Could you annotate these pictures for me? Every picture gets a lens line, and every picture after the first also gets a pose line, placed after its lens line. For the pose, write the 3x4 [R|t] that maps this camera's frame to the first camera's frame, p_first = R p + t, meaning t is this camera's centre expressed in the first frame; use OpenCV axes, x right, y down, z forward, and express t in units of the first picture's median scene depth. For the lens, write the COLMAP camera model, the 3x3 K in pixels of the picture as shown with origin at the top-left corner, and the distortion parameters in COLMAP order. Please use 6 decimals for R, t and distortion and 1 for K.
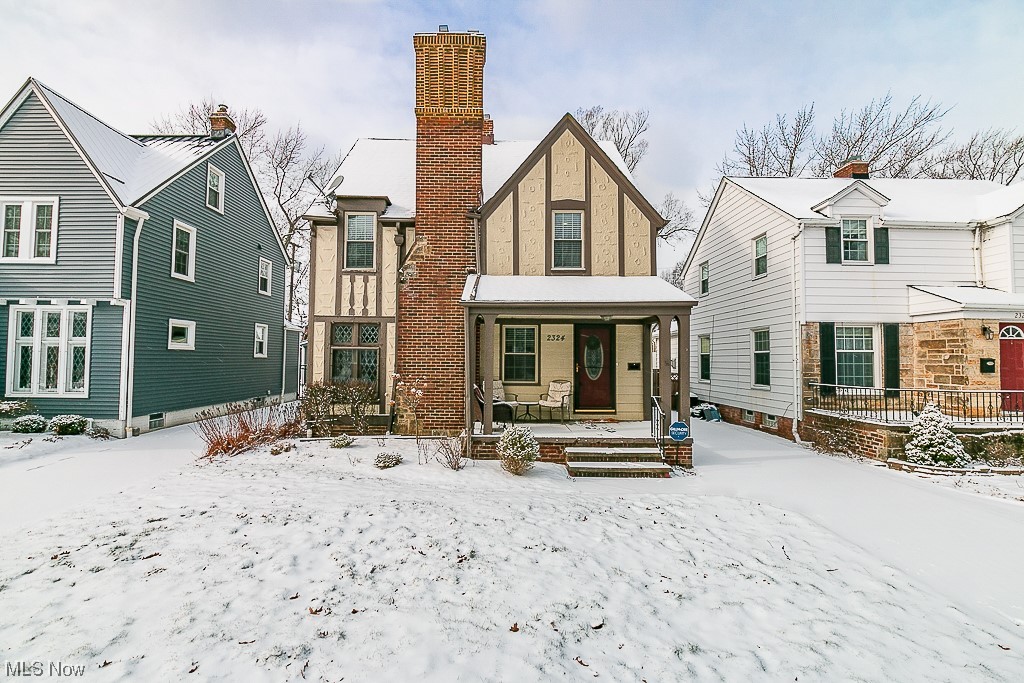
lens RADIAL K [[491.6, 0, 508.0], [0, 491.6, 336.5], [0, 0, 1]] dist [0.013878, -0.024641]
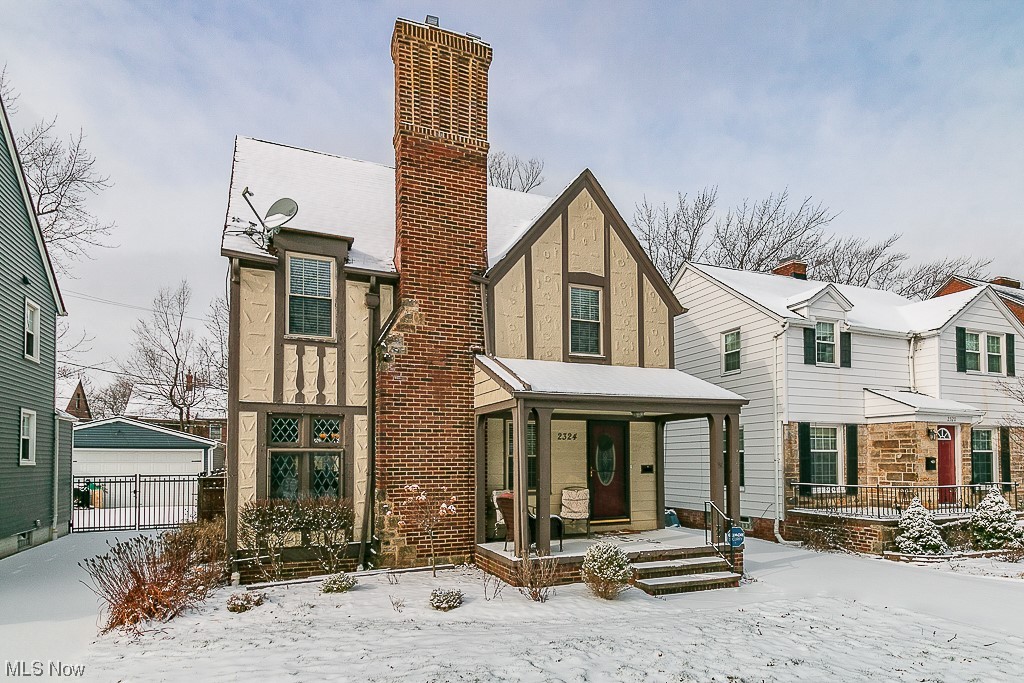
lens RADIAL K [[624.0, 0, 577.1], [0, 624.0, 440.1], [0, 0, 1]] dist [0.028702, -0.000885]
pose [[0.906679, 0.002402, 0.421814, -0.339692], [-0.008518, 0.999884, 0.012616, -0.005109], [-0.421734, -0.015032, 0.906595, 0.032069]]
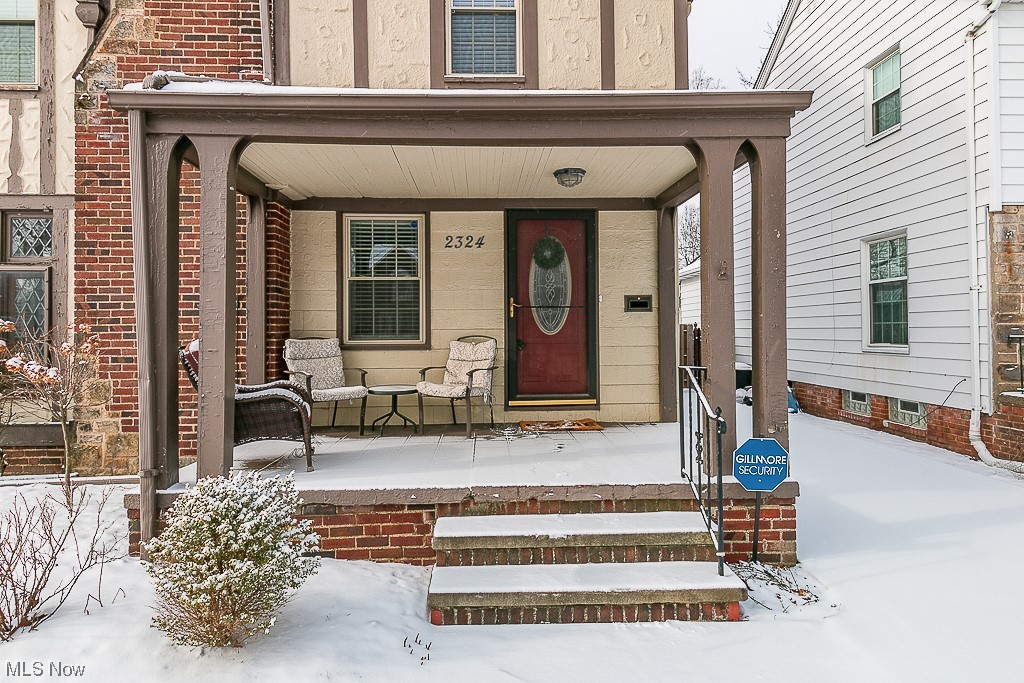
lens RADIAL K [[613.4, 0, 512.3], [0, 613.4, 317.9], [0, 0, 1]] dist [0.042831, -0.030546]
pose [[0.999411, -0.014991, 0.030858, 0.124614], [0.014093, 0.999476, 0.029131, 0.057273], [-0.031278, -0.028679, 0.999099, 0.446178]]
